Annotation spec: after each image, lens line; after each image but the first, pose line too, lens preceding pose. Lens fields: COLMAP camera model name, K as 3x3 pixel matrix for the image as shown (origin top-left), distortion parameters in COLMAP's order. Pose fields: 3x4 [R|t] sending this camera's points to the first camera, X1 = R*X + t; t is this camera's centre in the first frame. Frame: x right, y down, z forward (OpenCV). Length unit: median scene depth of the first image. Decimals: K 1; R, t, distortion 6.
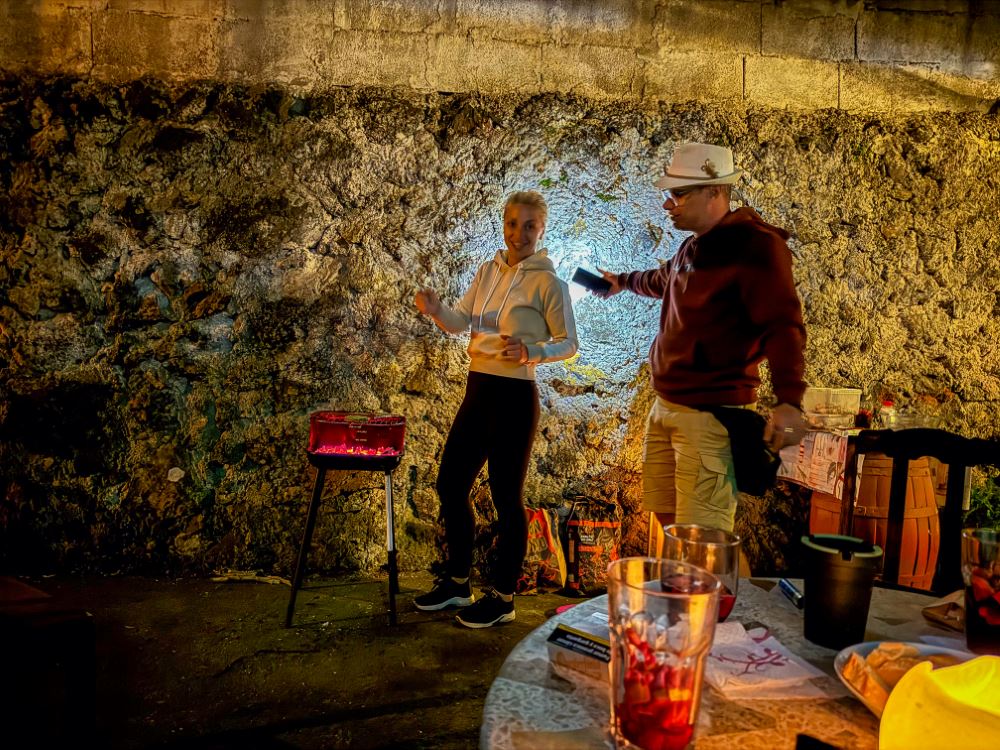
lens RADIAL K [[704.1, 0, 499.8], [0, 704.1, 370.9], [0, 0, 1]] dist [0.028177, -0.004967]
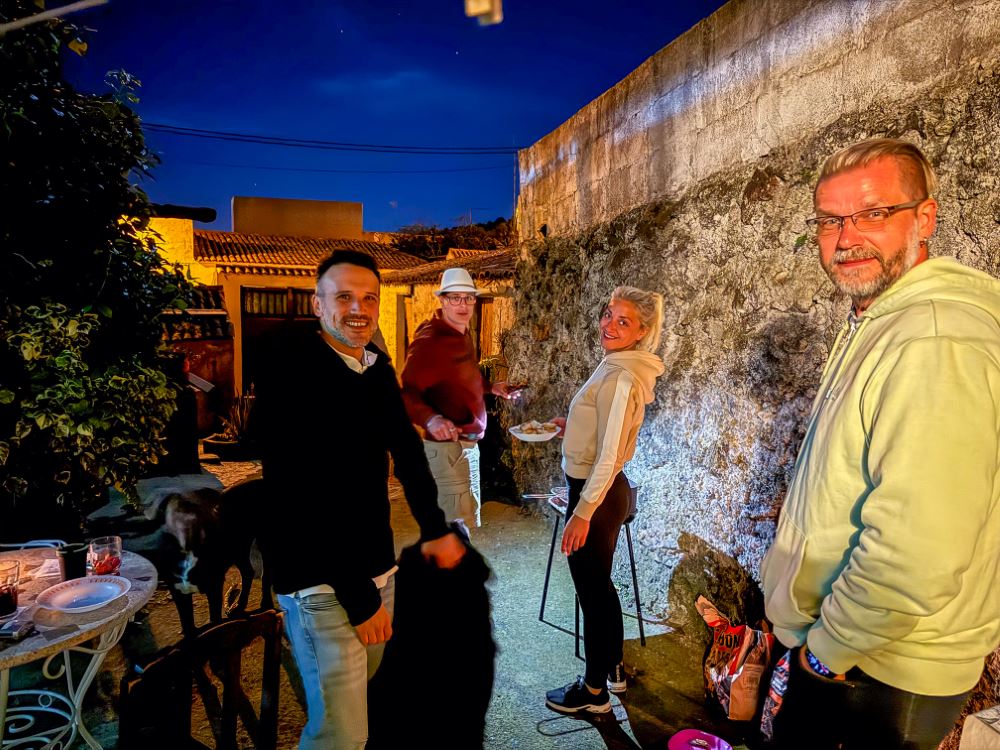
lens RADIAL K [[704.1, 0, 499.9], [0, 704.1, 375.4], [0, 0, 1]] dist [0.028177, -0.004967]
pose [[0.213173, 0.015821, -0.976886, 0.812269], [-0.006934, 0.999868, 0.014680, -0.114791], [0.976990, 0.003644, 0.213254, 0.470376]]
